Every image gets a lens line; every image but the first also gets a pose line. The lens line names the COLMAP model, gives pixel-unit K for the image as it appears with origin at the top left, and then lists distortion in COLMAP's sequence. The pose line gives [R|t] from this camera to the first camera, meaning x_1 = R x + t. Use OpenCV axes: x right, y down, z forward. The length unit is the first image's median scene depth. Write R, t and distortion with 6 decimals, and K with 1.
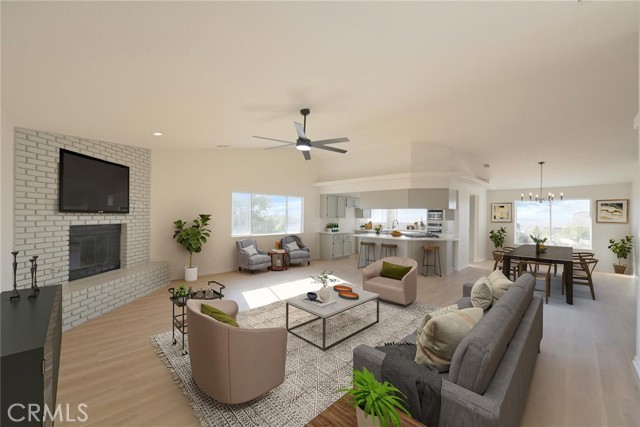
lens RADIAL K [[256.2, 0, 321.2], [0, 256.2, 214.9], [0, 0, 1]] dist [-0.004639, -0.000379]
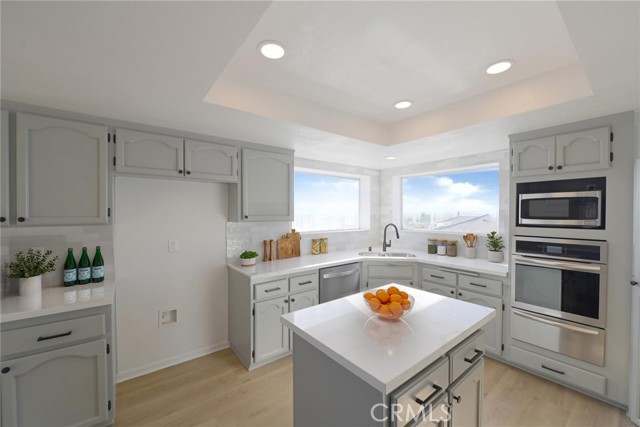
lens RADIAL K [[256.2, 0, 321.4], [0, 256.2, 213.1], [0, 0, 1]] dist [-0.004639, -0.000379]
pose [[0.993292, -0.016280, -0.114478, 0.264338], [0.017082, 0.999836, 0.006020, 0.003744], [0.114361, -0.007935, 0.993408, 0.743533]]
